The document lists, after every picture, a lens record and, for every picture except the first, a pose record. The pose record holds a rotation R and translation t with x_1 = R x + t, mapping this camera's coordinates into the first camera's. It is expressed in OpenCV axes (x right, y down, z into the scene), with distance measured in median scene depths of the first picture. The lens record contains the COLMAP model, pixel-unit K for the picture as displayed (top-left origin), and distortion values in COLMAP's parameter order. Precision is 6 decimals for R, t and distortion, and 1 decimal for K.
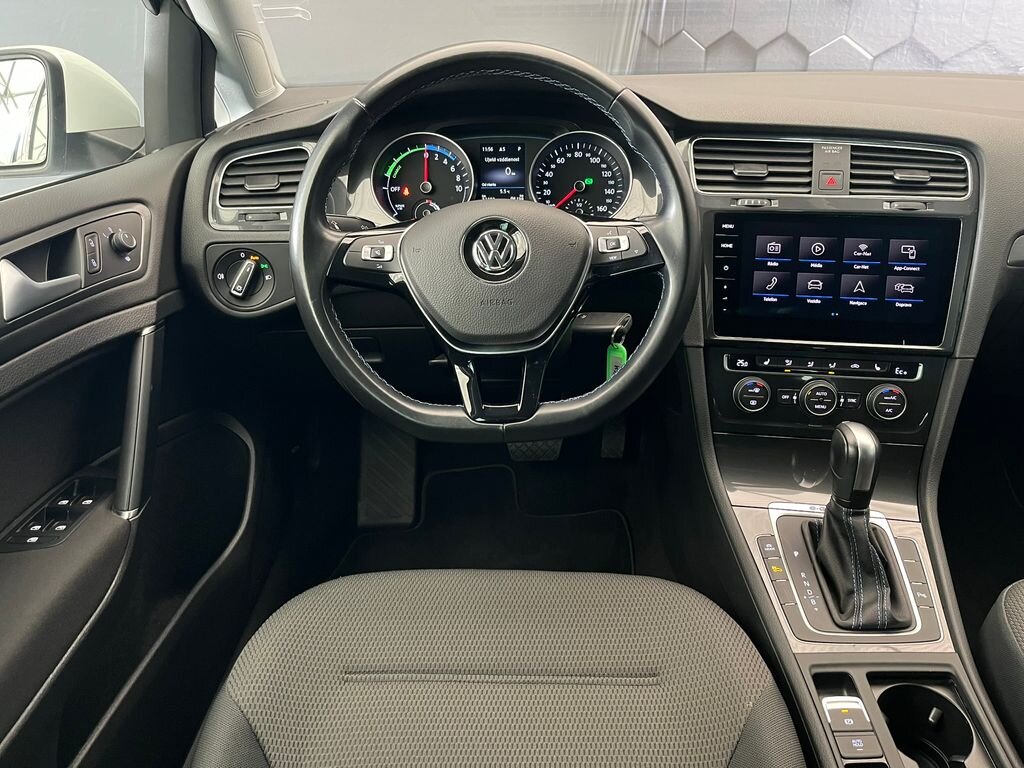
lens RADIAL K [[785.4, 0, 509.3], [0, 785.4, 392.6], [0, 0, 1]] dist [0.046559, -0.062858]
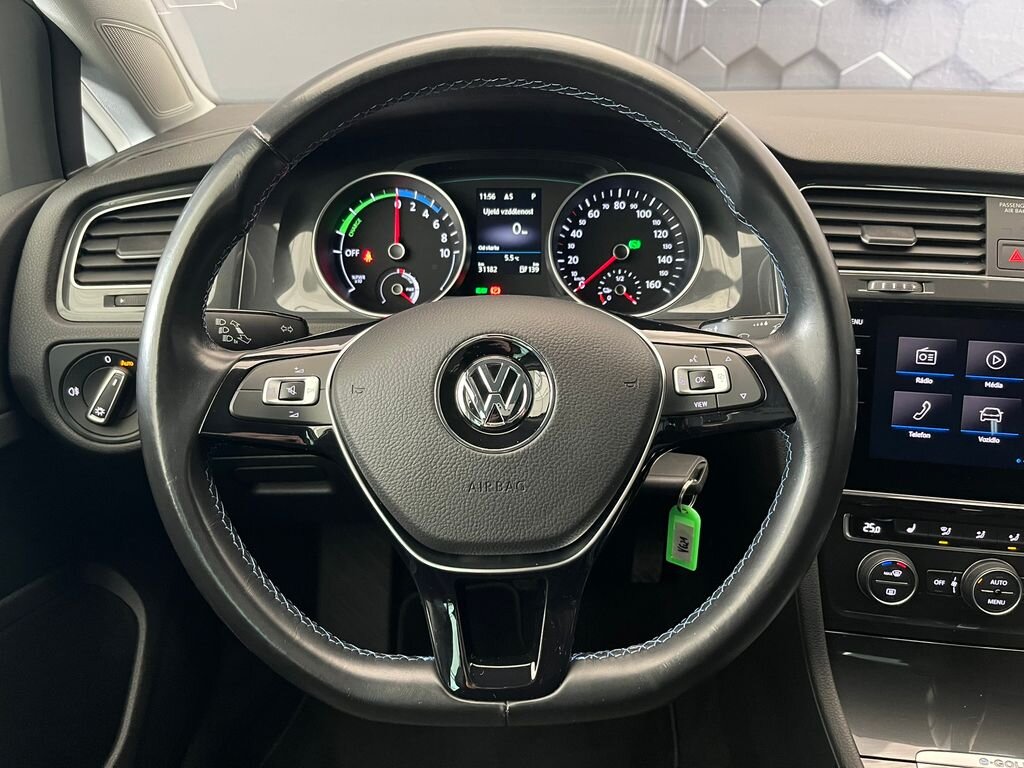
lens RADIAL K [[785.4, 0, 505.0], [0, 785.4, 392.1], [0, 0, 1]] dist [0.046559, -0.062858]
pose [[0.999903, 0.011924, -0.007212, -0.005701], [-0.012063, 0.999738, -0.019439, -0.135903], [0.006979, 0.019524, 0.999785, 0.345130]]
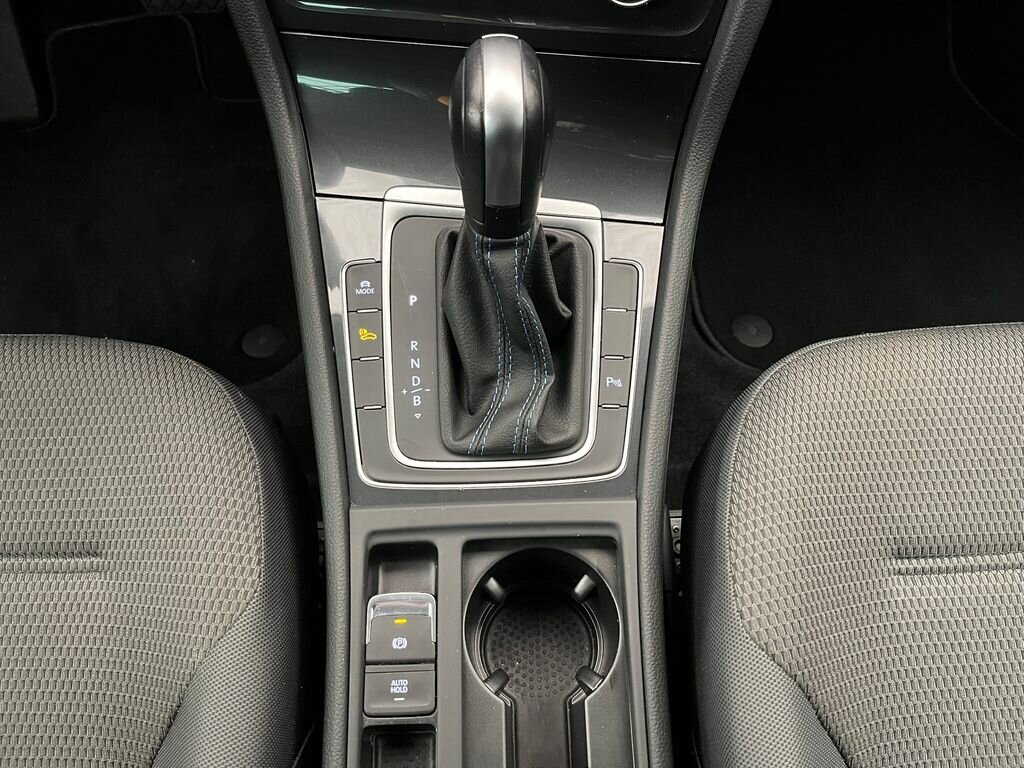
lens RADIAL K [[785.4, 0, 515.0], [0, 785.4, 388.4], [0, 0, 1]] dist [0.046559, -0.062858]
pose [[0.999512, -0.027785, 0.014265, 0.397922], [0.013843, 0.803521, 0.595116, -0.060350], [-0.027997, -0.594628, 0.803513, 0.502785]]
